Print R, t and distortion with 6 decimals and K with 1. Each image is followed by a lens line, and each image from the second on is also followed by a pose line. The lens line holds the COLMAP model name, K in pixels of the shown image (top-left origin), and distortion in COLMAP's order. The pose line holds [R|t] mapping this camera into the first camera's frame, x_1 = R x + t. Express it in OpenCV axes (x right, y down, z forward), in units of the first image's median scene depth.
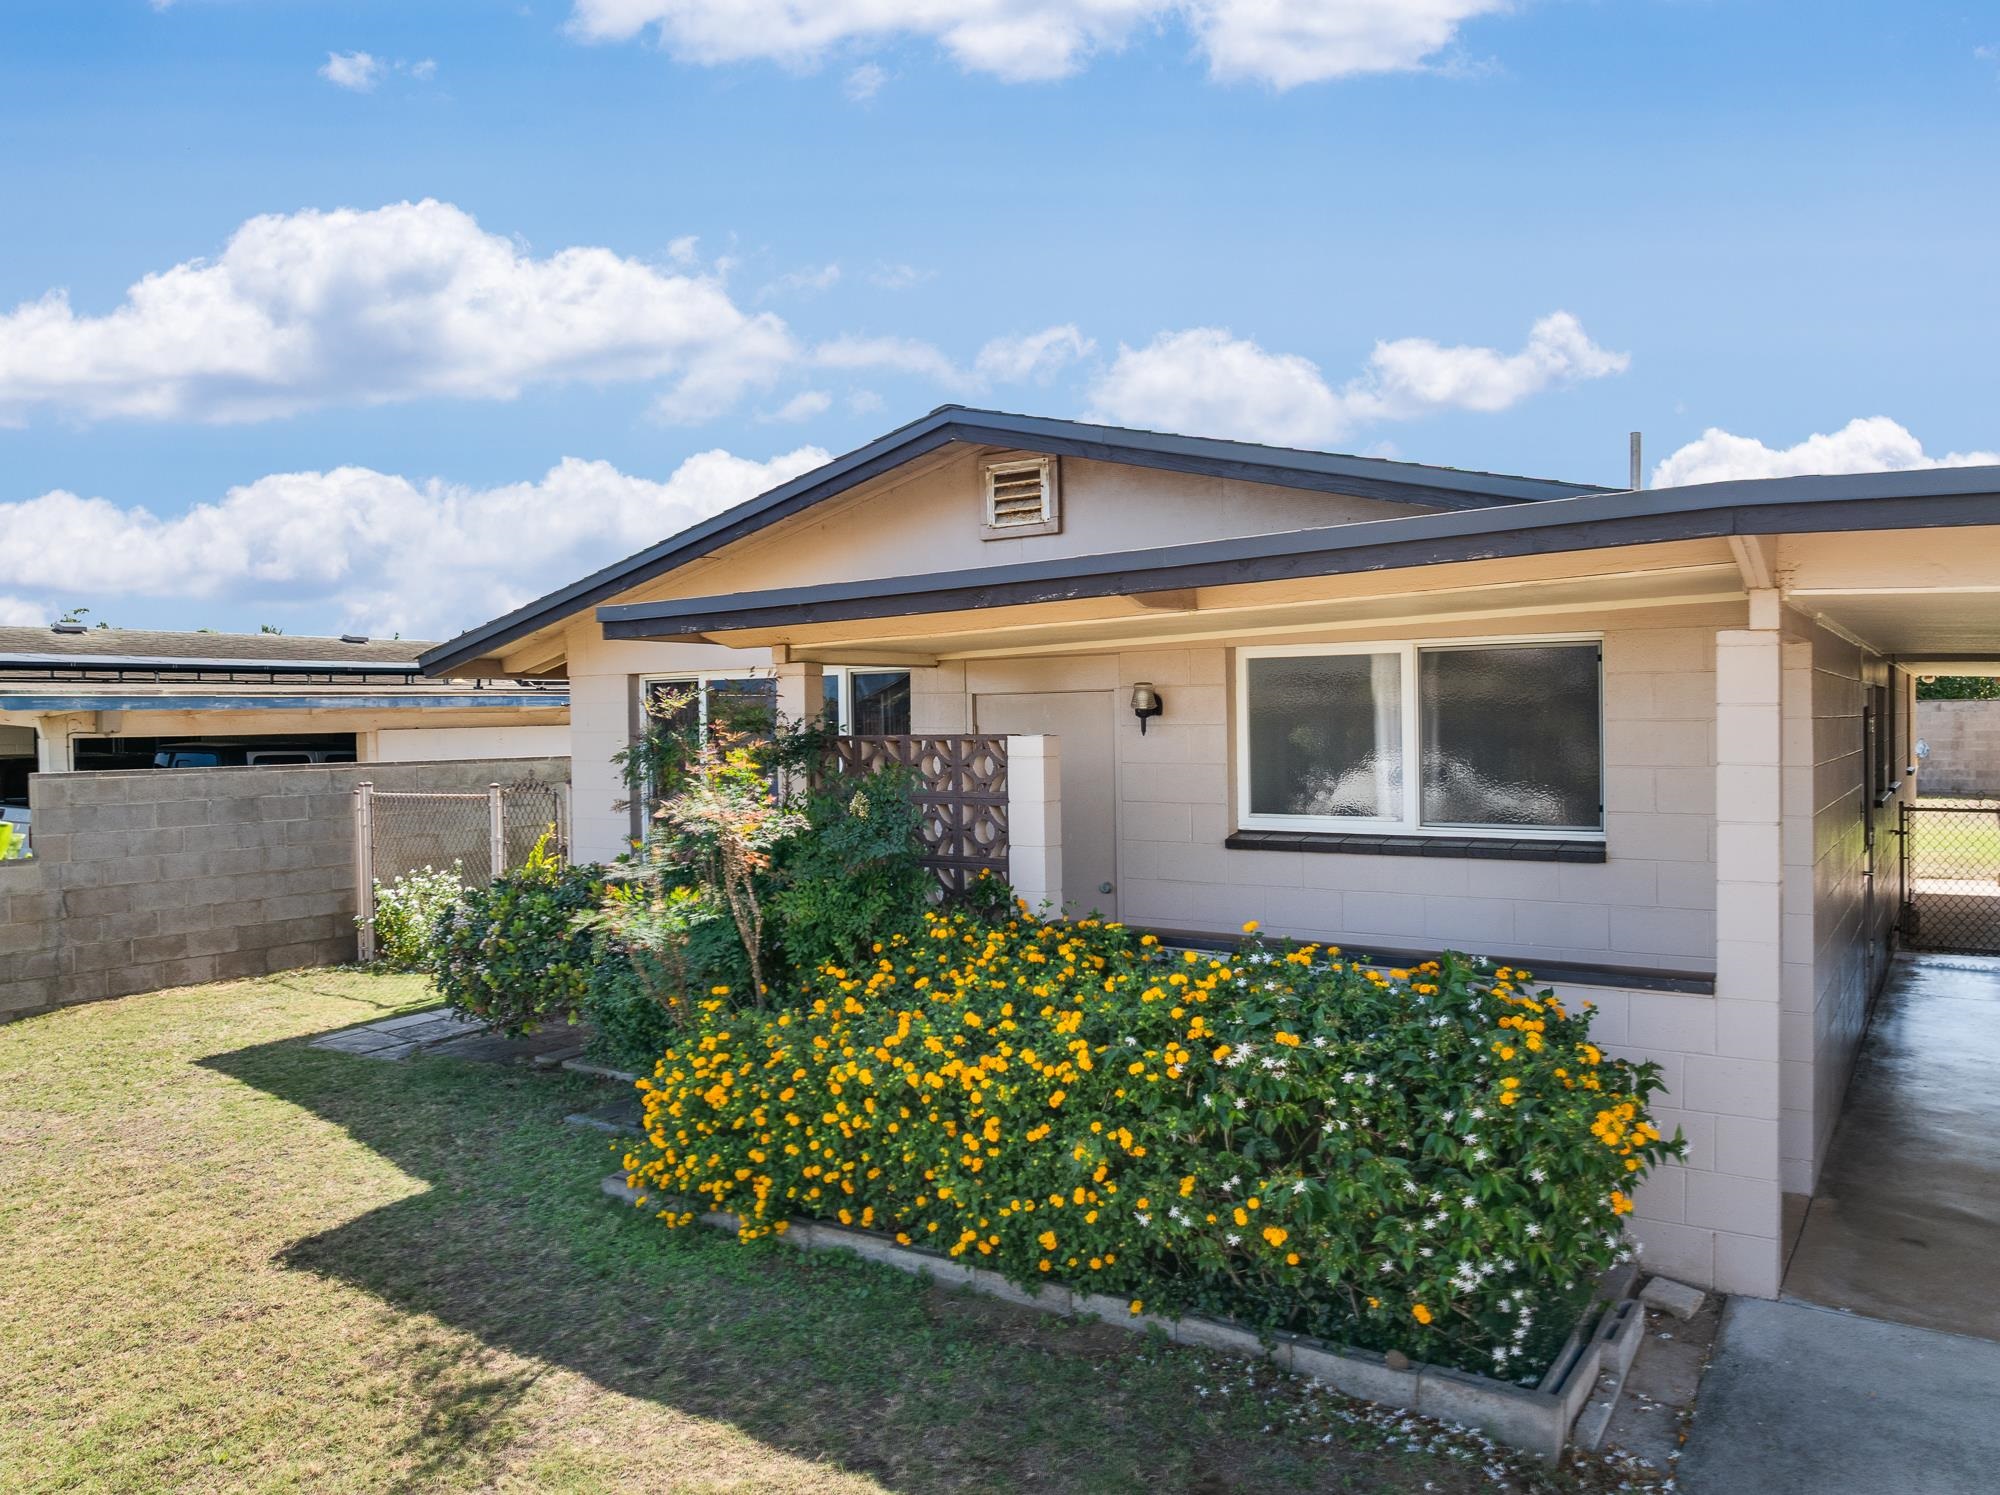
lens RADIAL K [[1447.0, 0, 1000.0], [0, 1447.0, 747.5], [0, 0, 1]] dist [-0.037048, 0.001257]
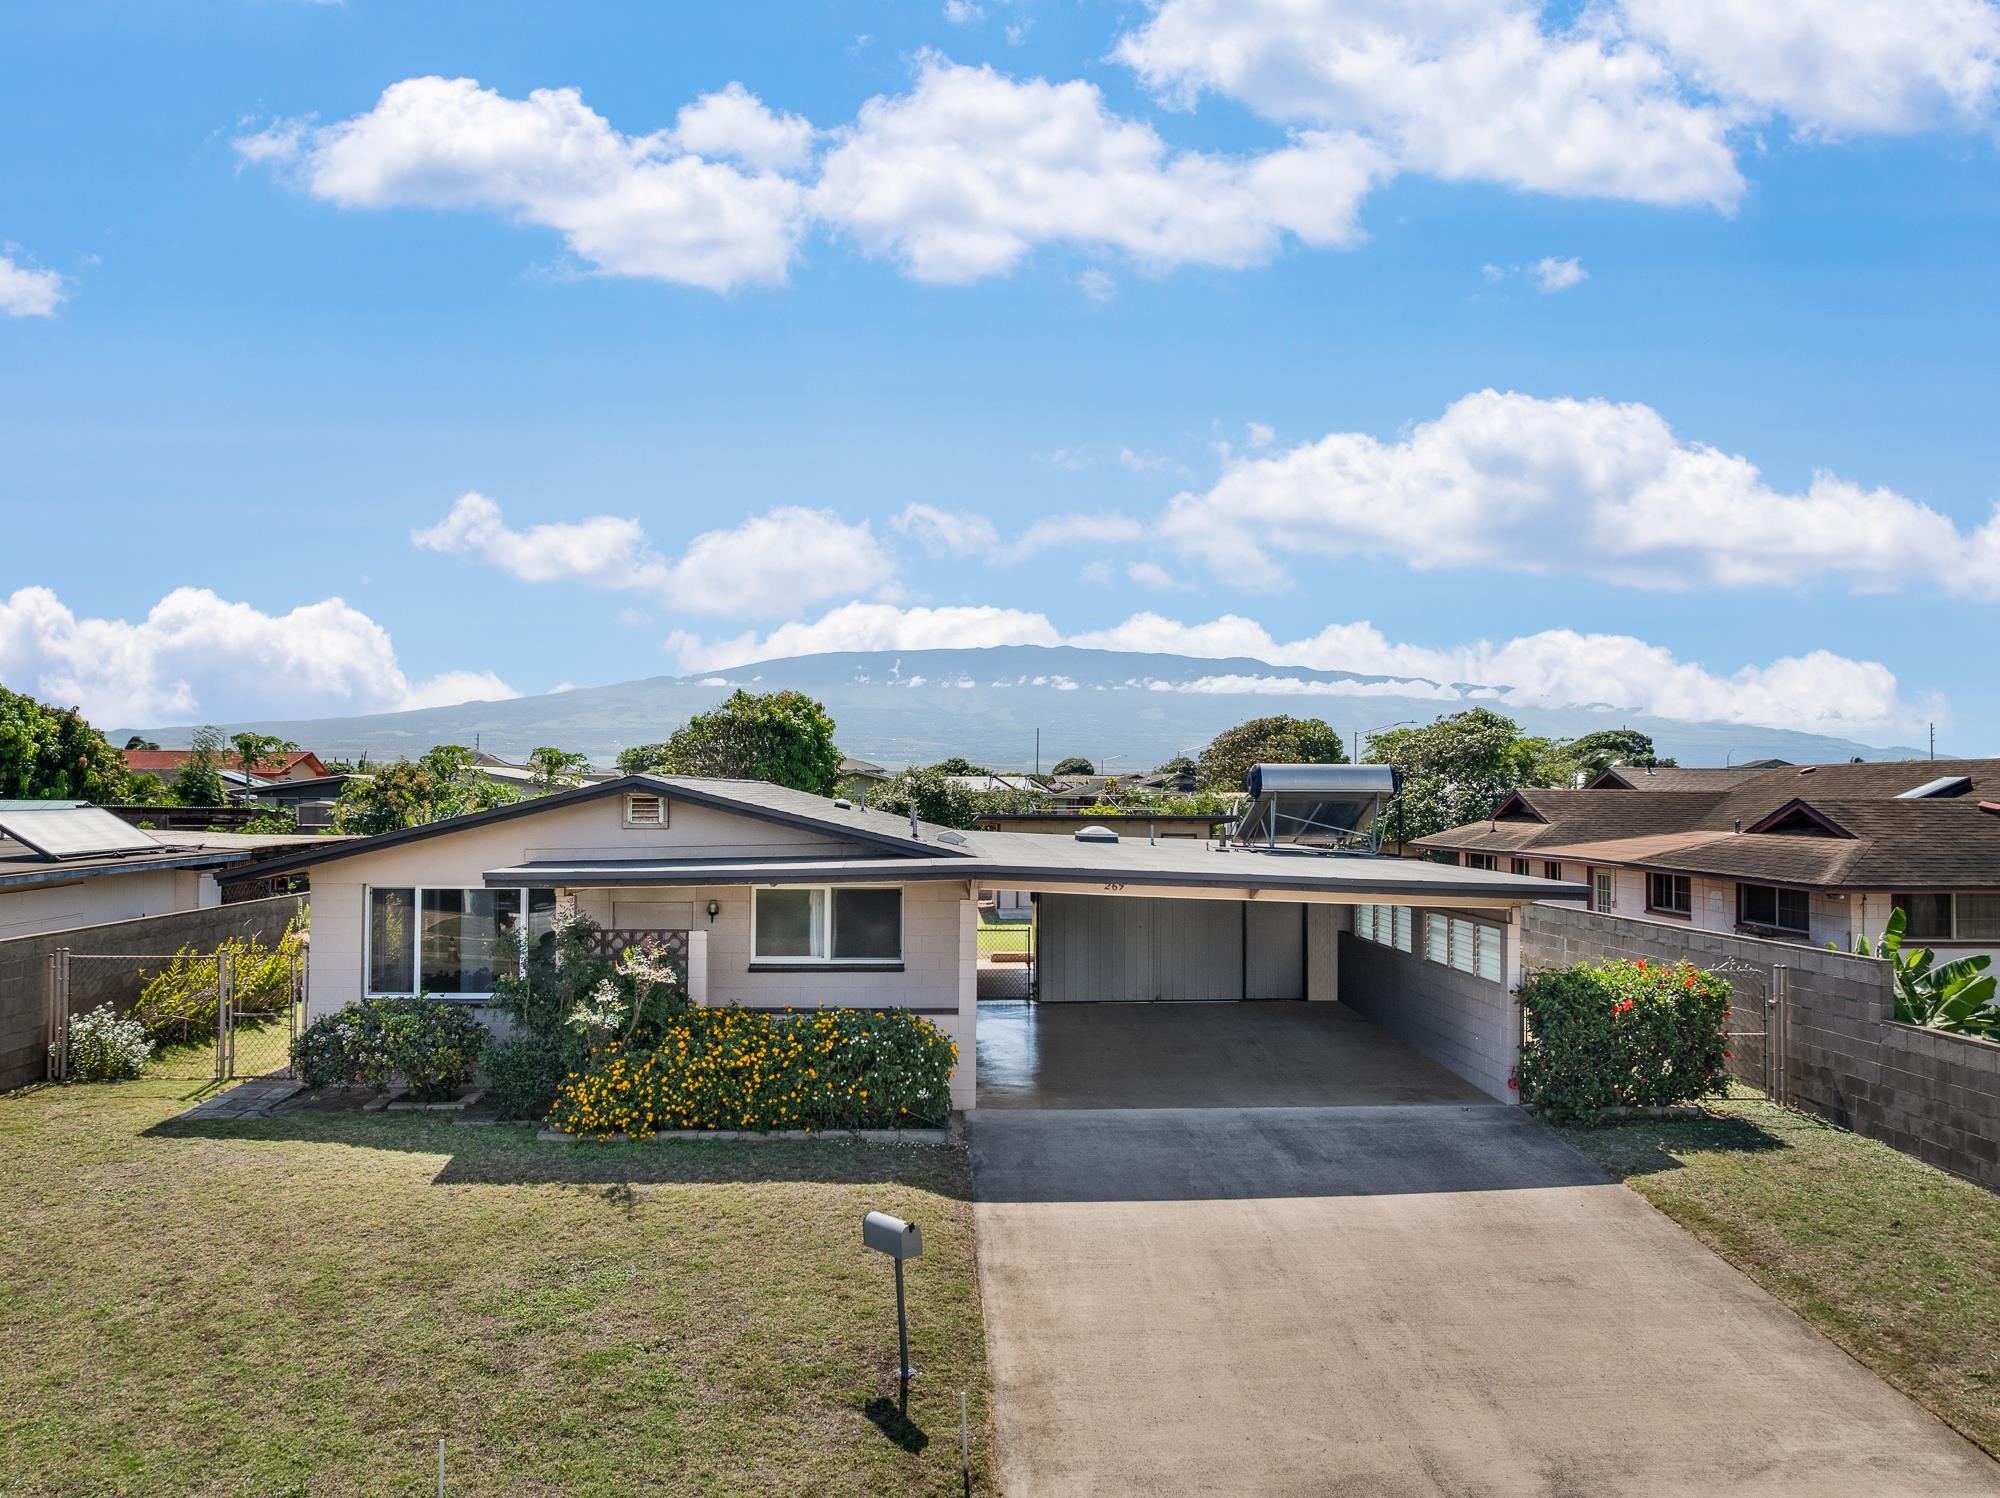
lens RADIAL K [[1460.9, 0, 1007.3], [0, 1460.9, 748.0], [0, 0, 1]] dist [-0.037684, 0.011094]
pose [[0.791040, 0.036779, 0.610658, -1.273142], [-0.004561, 0.998518, -0.054230, -0.218606], [-0.611748, 0.040113, 0.790035, -1.485047]]
